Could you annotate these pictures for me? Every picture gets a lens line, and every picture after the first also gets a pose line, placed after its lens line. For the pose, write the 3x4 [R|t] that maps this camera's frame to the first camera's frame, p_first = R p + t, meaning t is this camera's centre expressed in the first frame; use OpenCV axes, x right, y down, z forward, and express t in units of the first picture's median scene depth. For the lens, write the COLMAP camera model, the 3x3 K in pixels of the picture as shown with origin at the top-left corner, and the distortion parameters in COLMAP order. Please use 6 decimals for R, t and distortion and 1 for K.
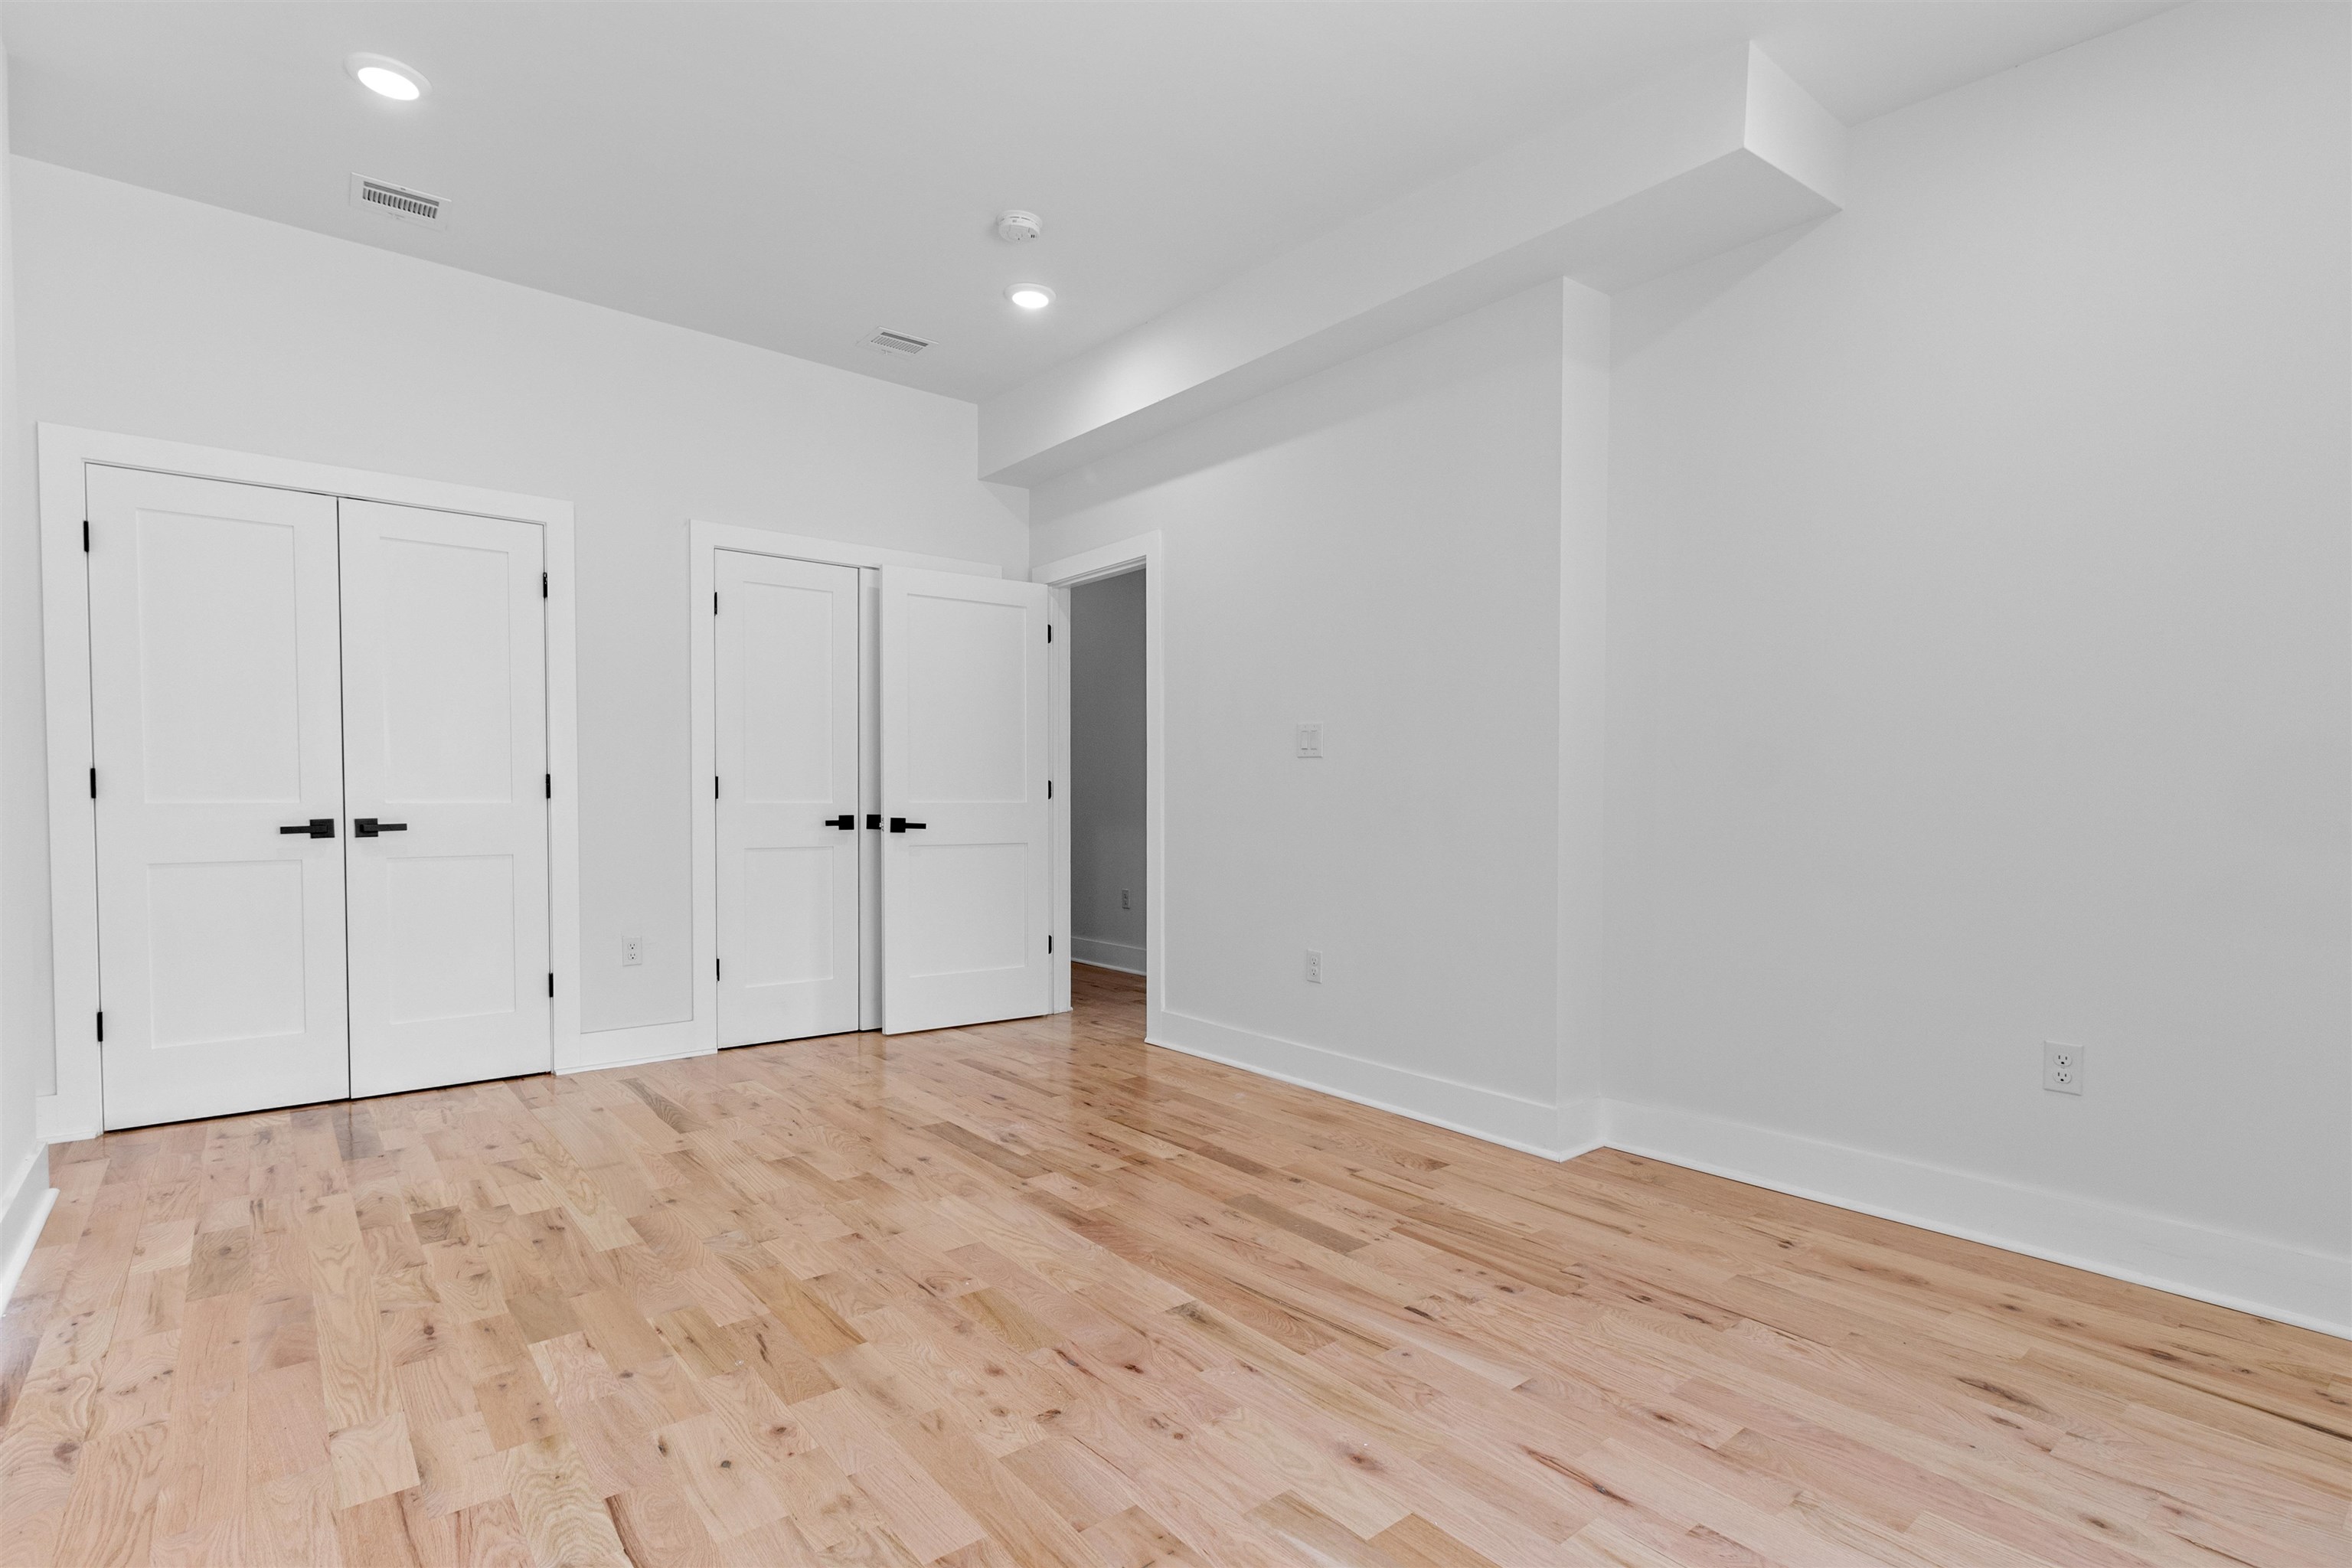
lens RADIAL K [[1140.7, 0, 1176.0], [0, 1140.7, 784.0], [0, 0, 1]] dist [-0.000234, 0.000076]
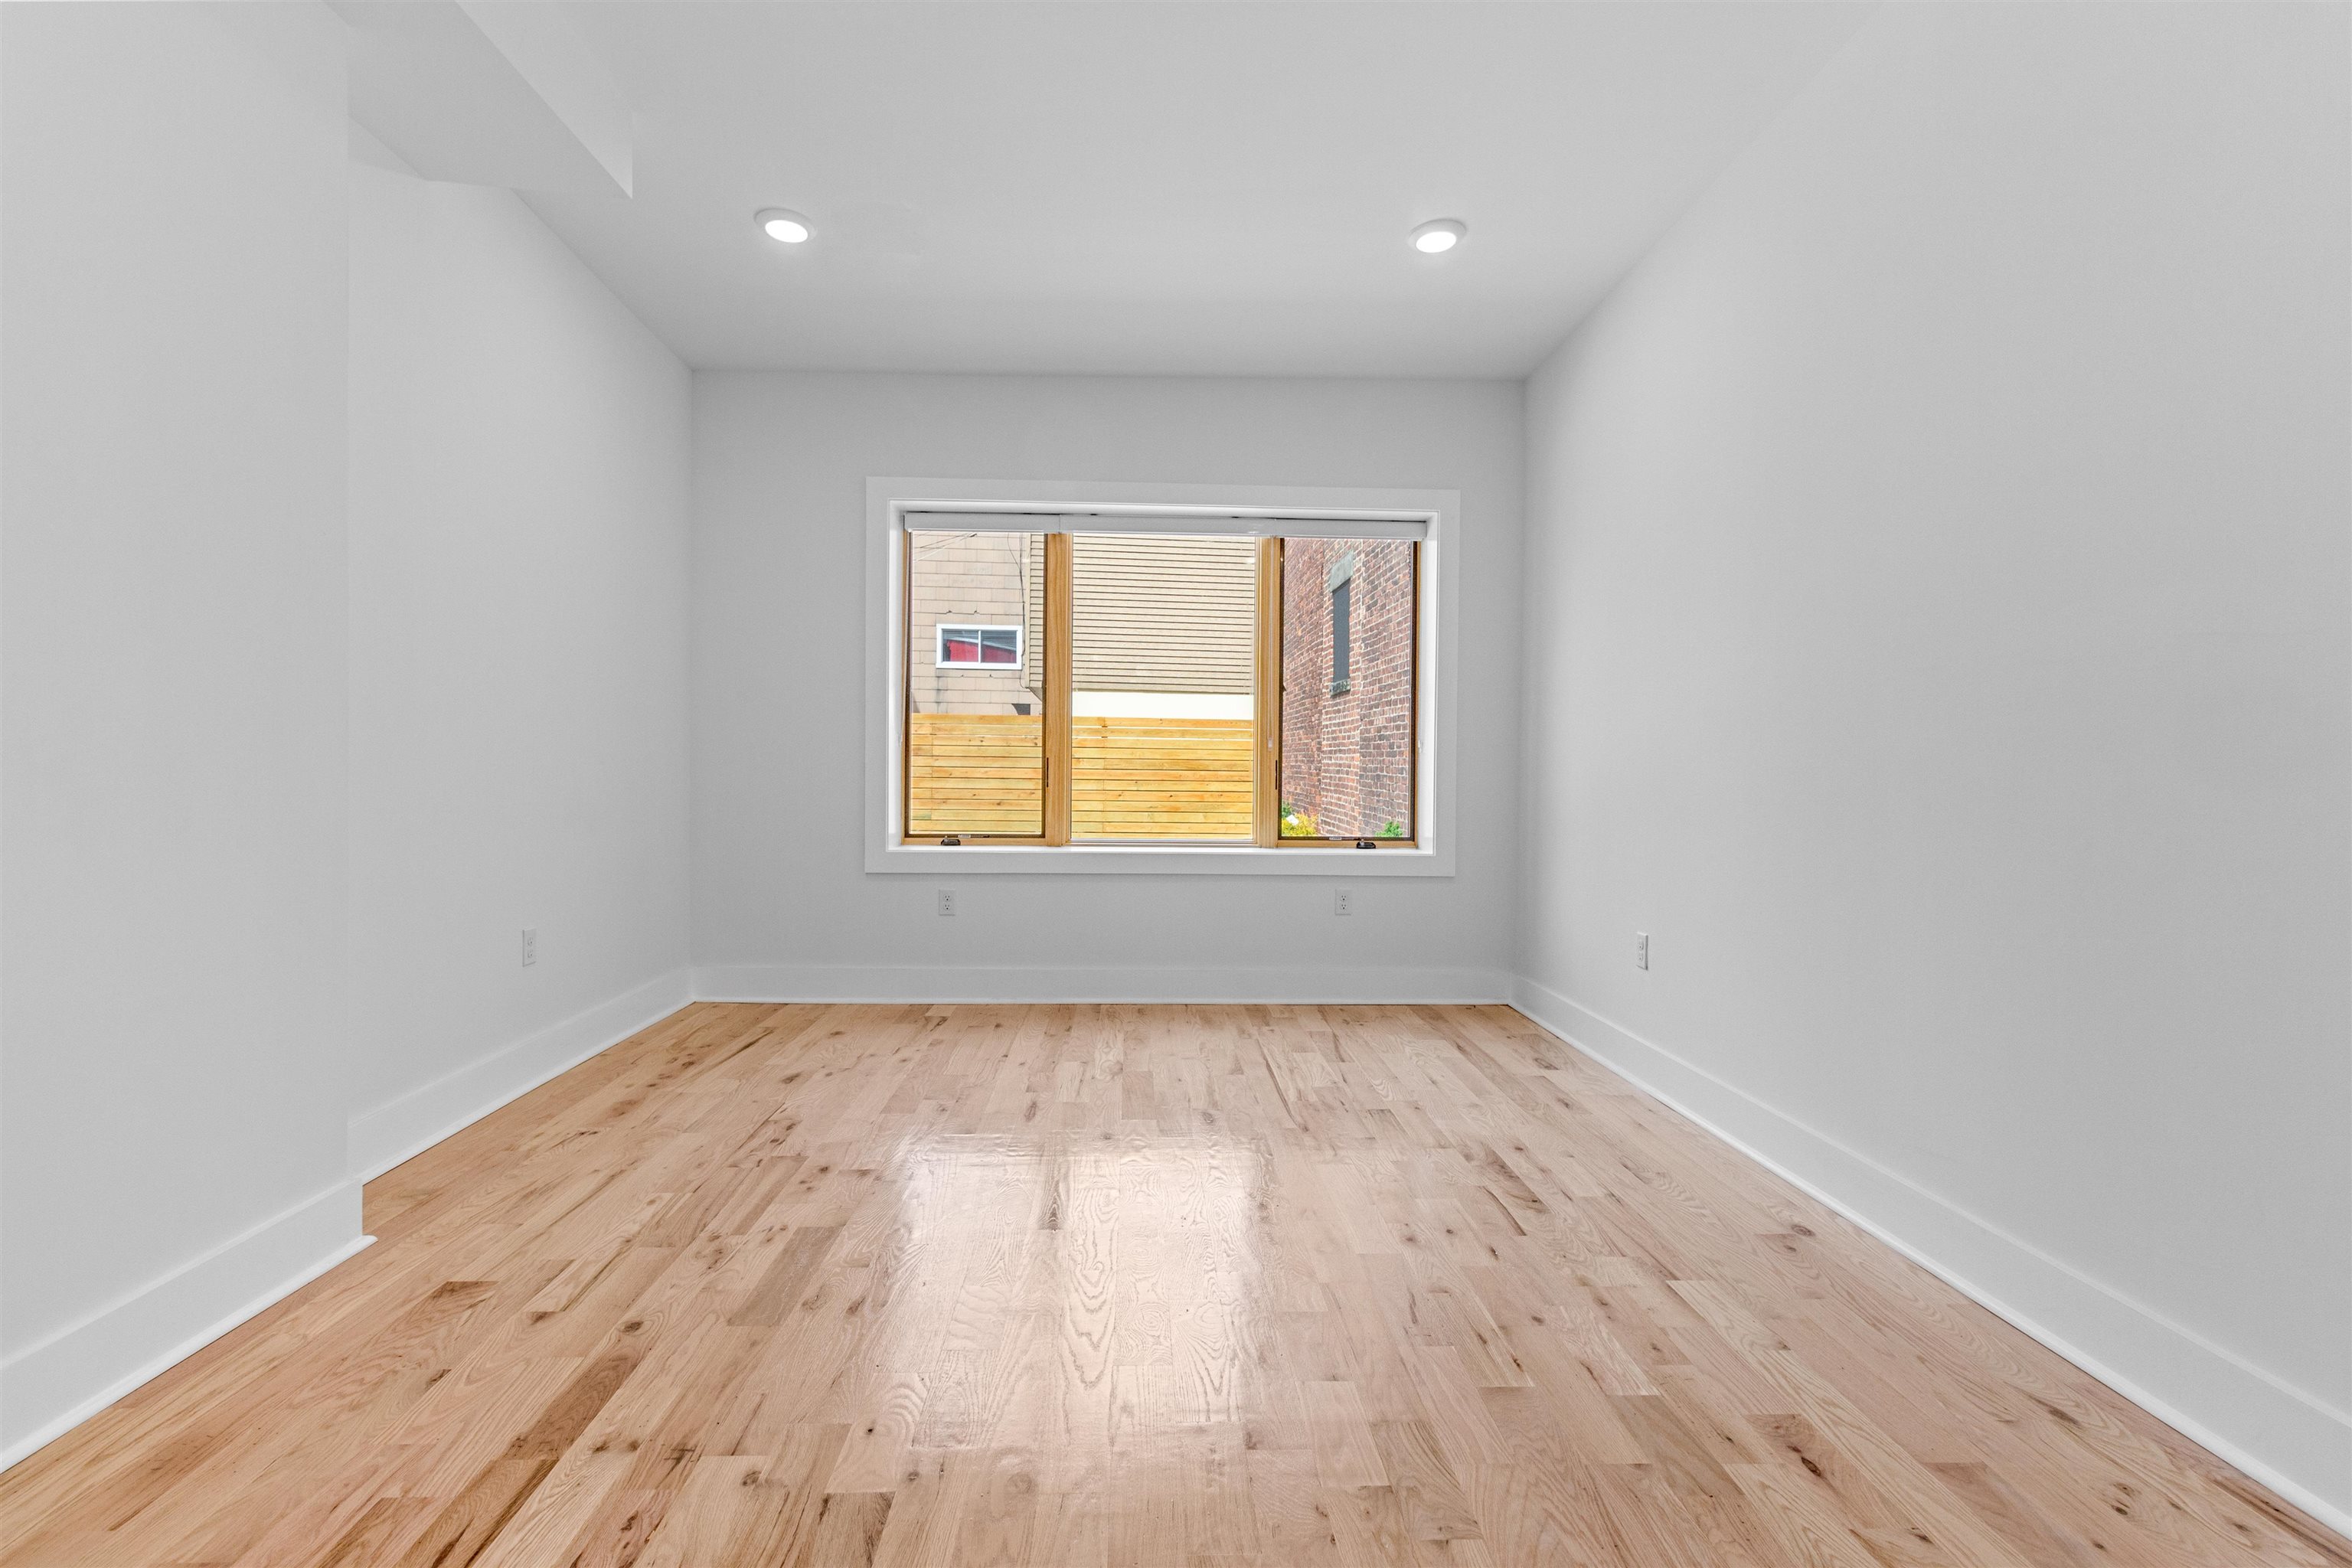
lens RADIAL K [[1097.0, 0, 1180.6], [0, 1097.0, 776.6], [0, 0, 1]] dist [0.000234, 0.000881]
pose [[-0.807326, -0.022859, 0.589663, -0.605119], [-0.021286, 0.999727, 0.009614, 0.010901], [-0.589722, -0.004790, -0.807592, 1.520716]]
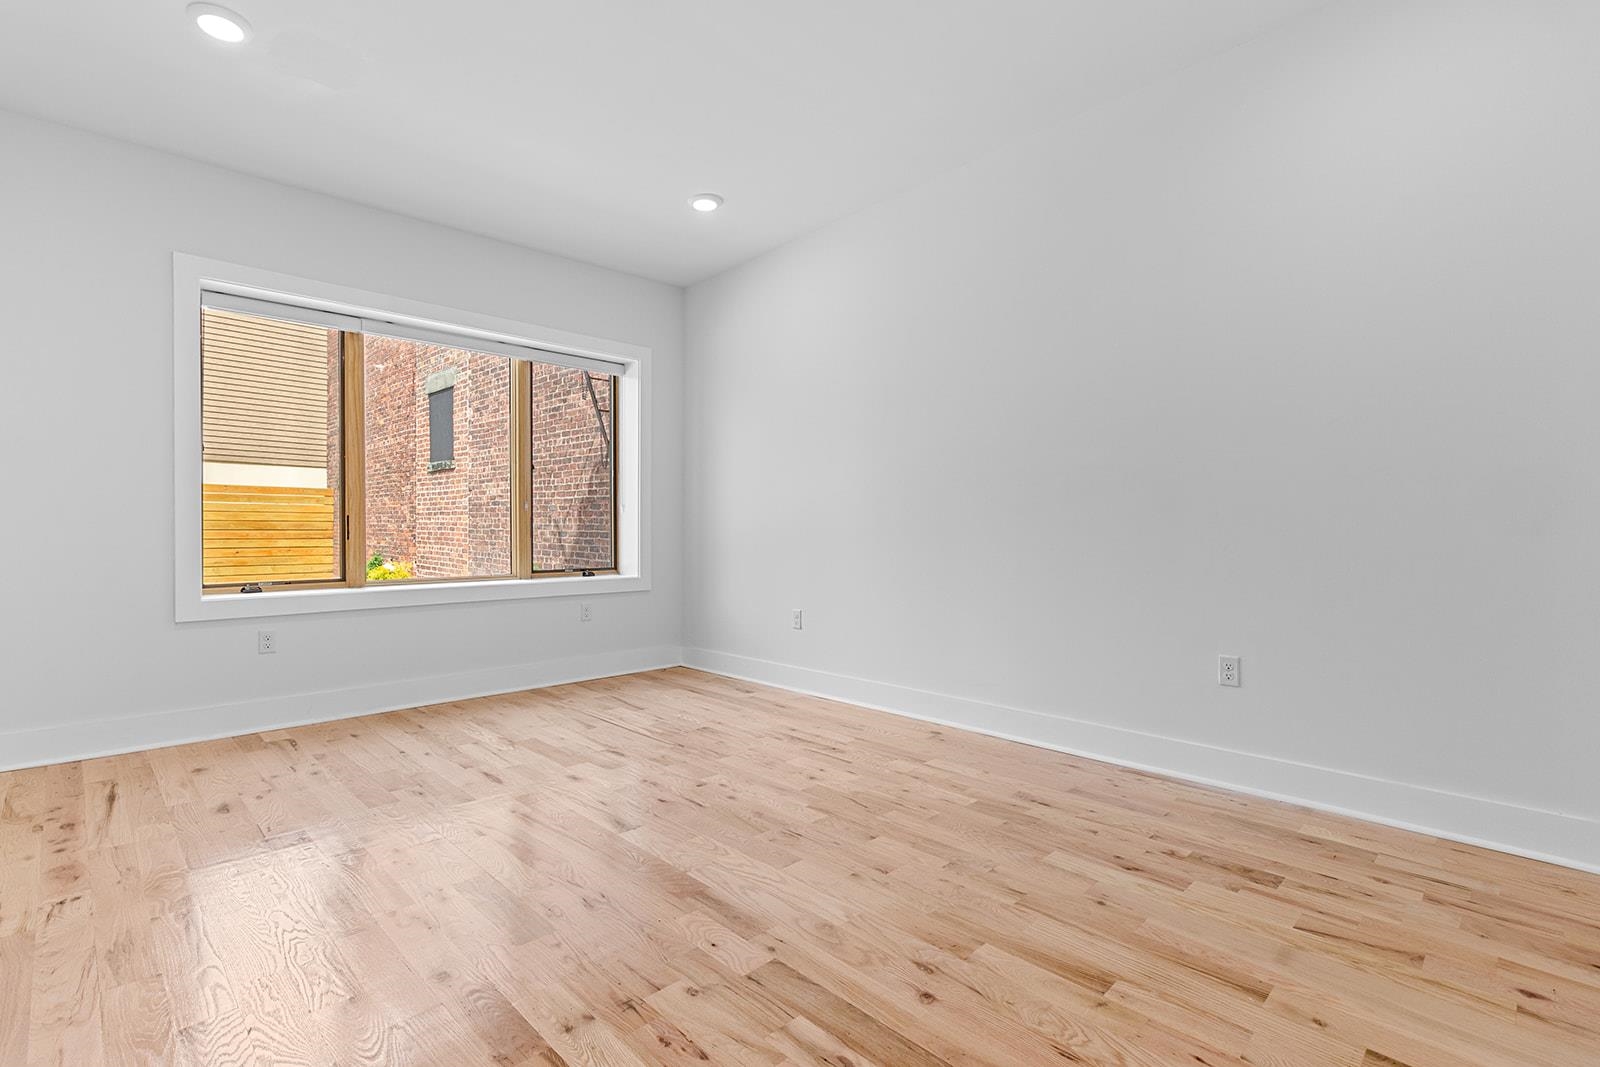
lens RADIAL K [[746.3, 0, 803.2], [0, 746.3, 528.4], [0, 0, 1]] dist [0.000234, 0.000881]
pose [[-0.993691, -0.008505, -0.111829, -0.101048], [-0.007654, 0.999938, -0.008037, 0.033238], [0.111891, -0.007130, -0.993695, 1.780641]]
